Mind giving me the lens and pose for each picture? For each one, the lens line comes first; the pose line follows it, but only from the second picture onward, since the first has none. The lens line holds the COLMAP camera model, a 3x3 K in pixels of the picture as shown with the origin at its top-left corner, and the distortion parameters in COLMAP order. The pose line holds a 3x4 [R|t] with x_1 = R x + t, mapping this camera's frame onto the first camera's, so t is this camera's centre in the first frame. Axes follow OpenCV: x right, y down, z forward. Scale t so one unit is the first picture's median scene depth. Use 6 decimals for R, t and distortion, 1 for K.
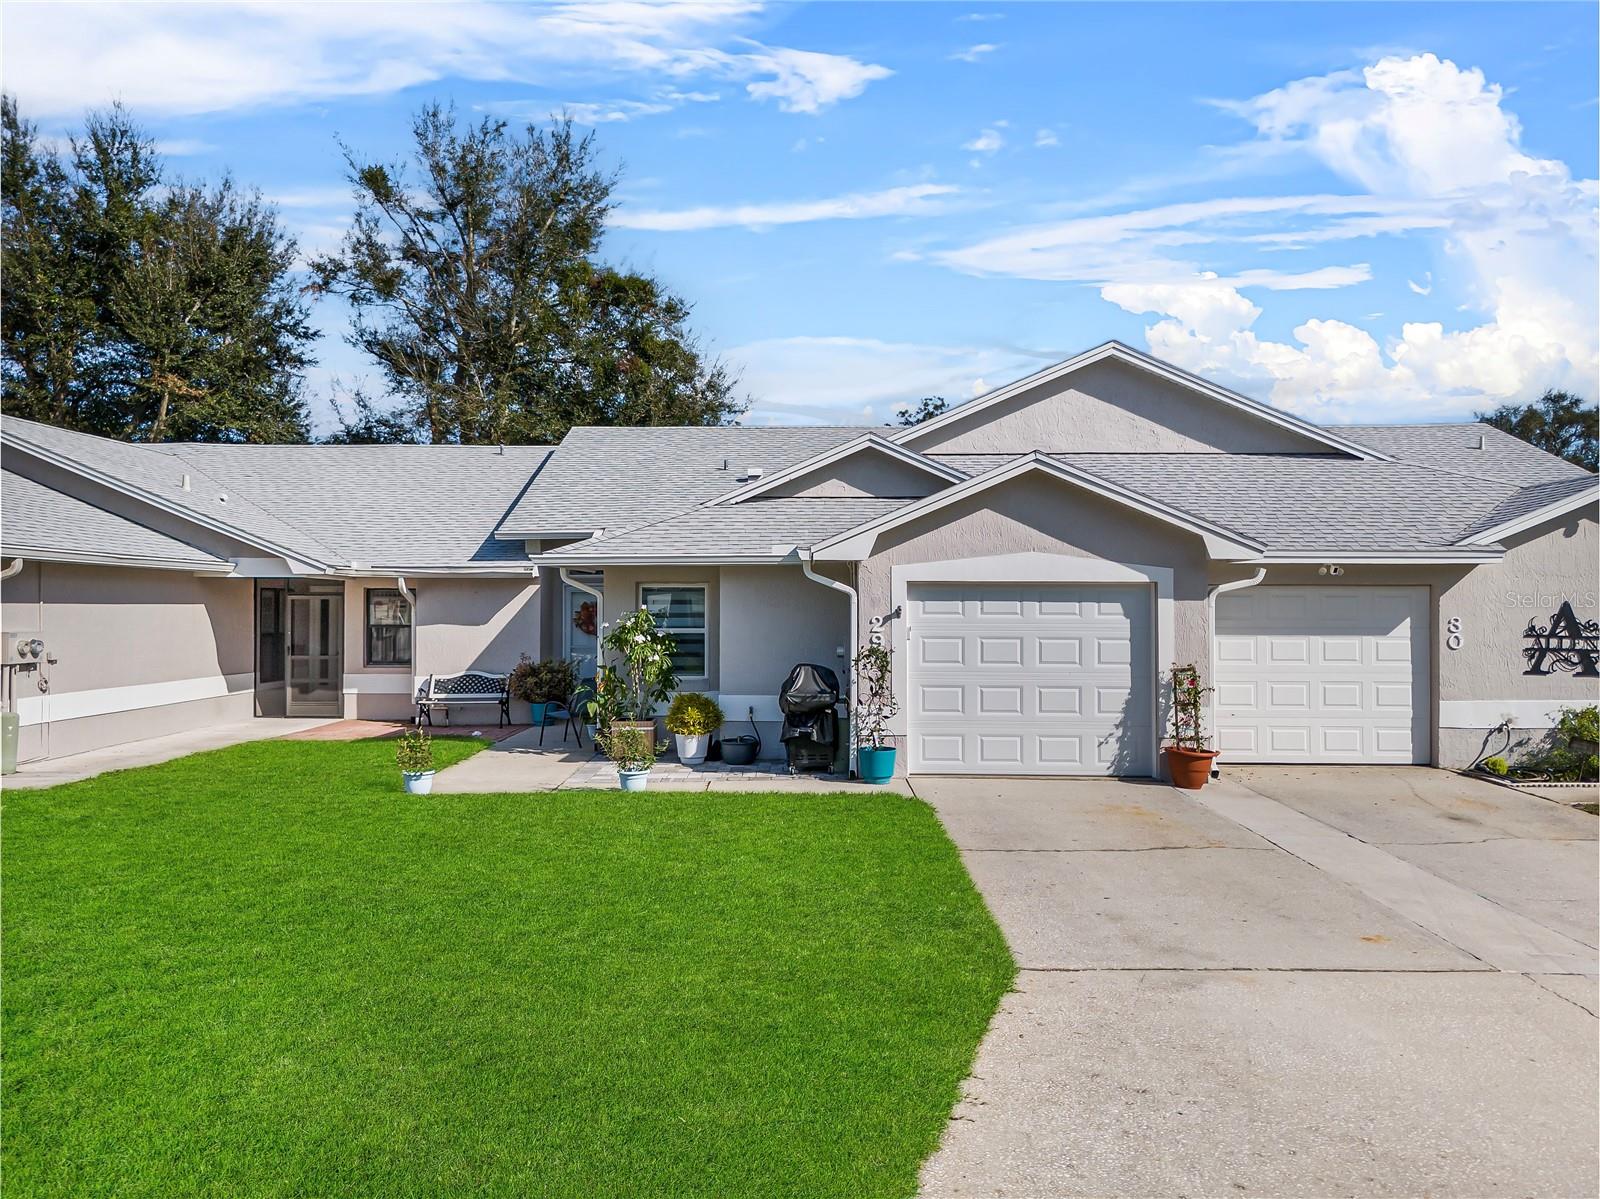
lens RADIAL K [[1221.8, 0, 800.3], [0, 1221.8, 592.9], [0, 0, 1]] dist [0.038555, -0.031503]
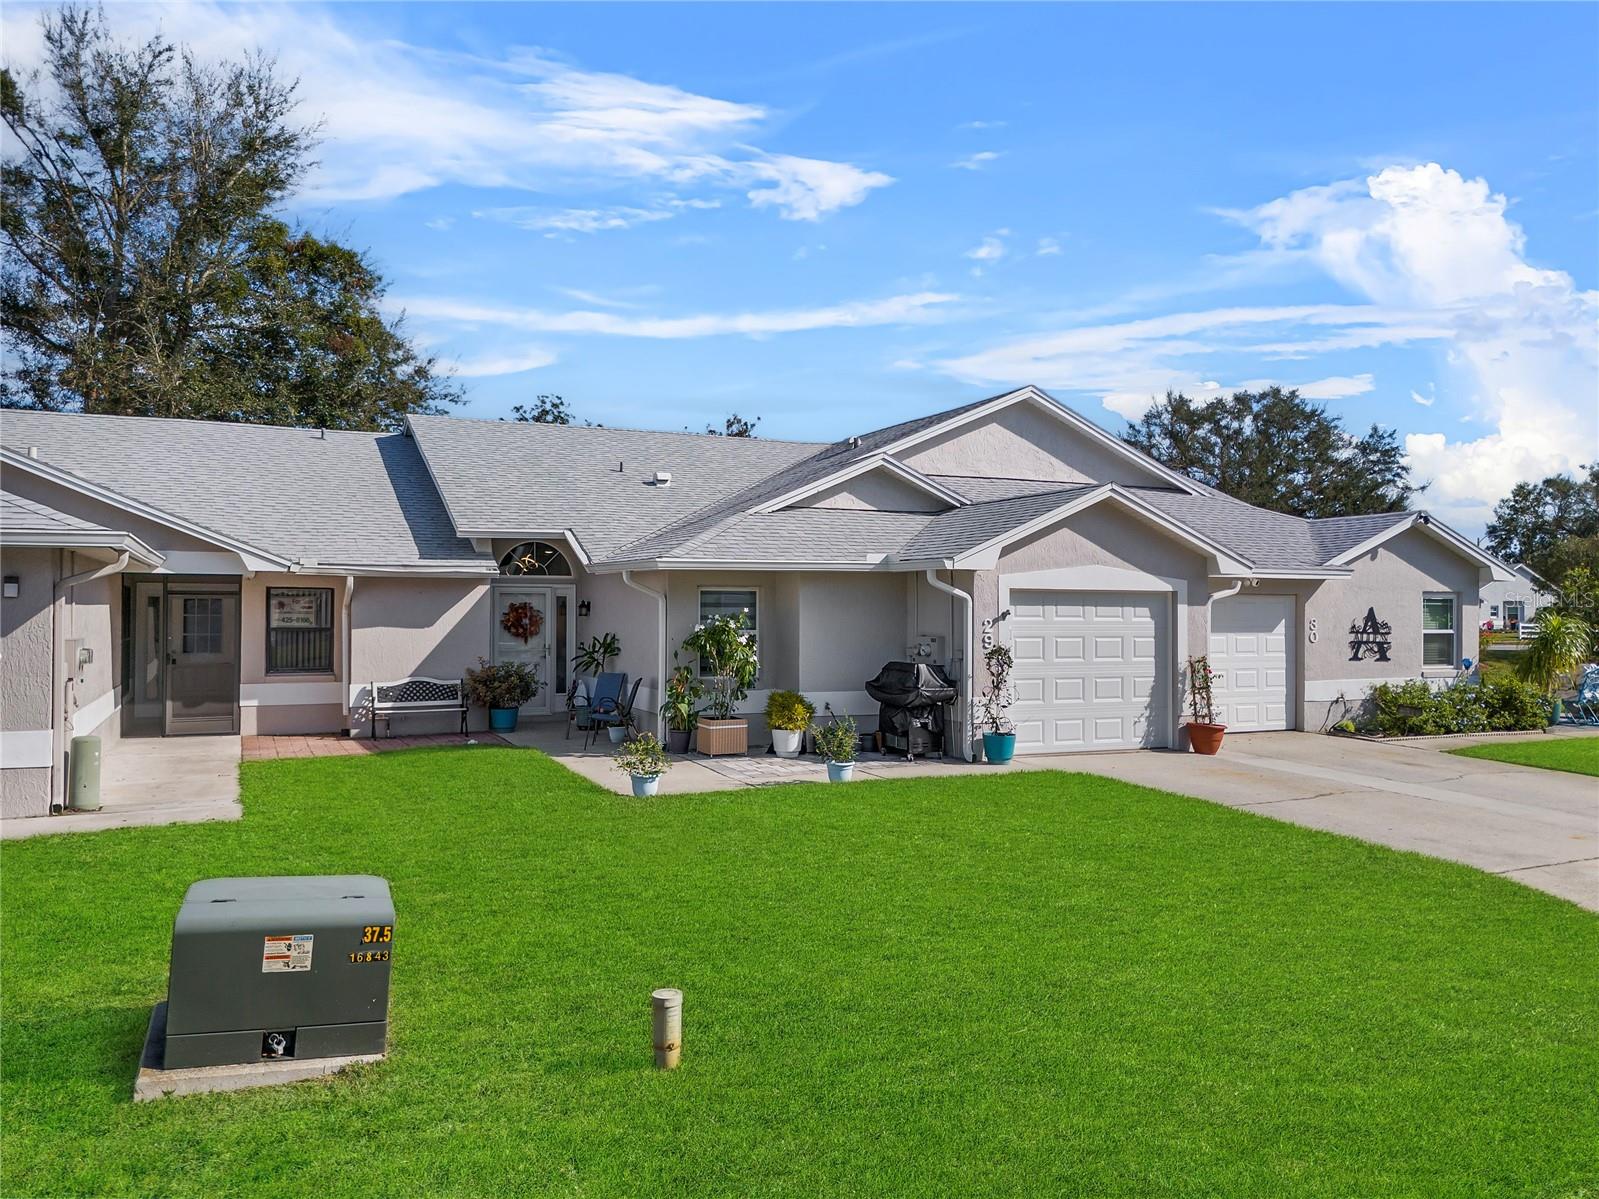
lens RADIAL K [[1221.1, 0, 806.7], [0, 1221.1, 610.4], [0, 0, 1]] dist [0.038555, -0.031503]
pose [[0.898721, 0.001340, 0.438519, -0.548288], [-0.008418, 0.999864, 0.014198, -0.003512], [-0.438440, -0.016451, 0.898610, 0.043355]]
